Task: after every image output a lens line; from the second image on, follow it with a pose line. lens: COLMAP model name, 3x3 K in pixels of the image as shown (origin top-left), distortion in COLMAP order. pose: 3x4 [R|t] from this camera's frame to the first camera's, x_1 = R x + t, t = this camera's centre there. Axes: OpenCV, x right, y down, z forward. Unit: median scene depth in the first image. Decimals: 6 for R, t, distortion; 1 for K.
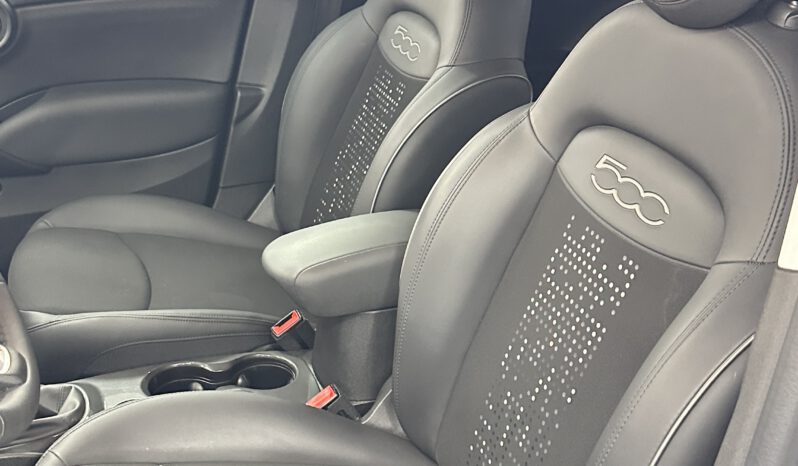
lens RADIAL K [[964.3, 0, 399.0], [0, 964.3, 233.0], [0, 0, 1]] dist [0.163372, -0.268916]
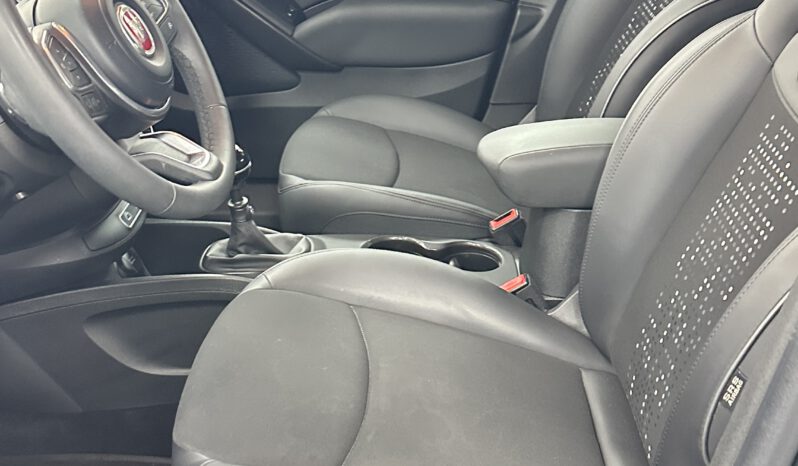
lens RADIAL K [[964.3, 0, 399.0], [0, 964.3, 233.0], [0, 0, 1]] dist [0.163372, -0.268916]
pose [[0.928699, 0.145690, -0.341017, 0.166131], [-0.137422, 0.989328, 0.048419, 0.089381], [0.344432, 0.001897, 0.938809, -0.020973]]
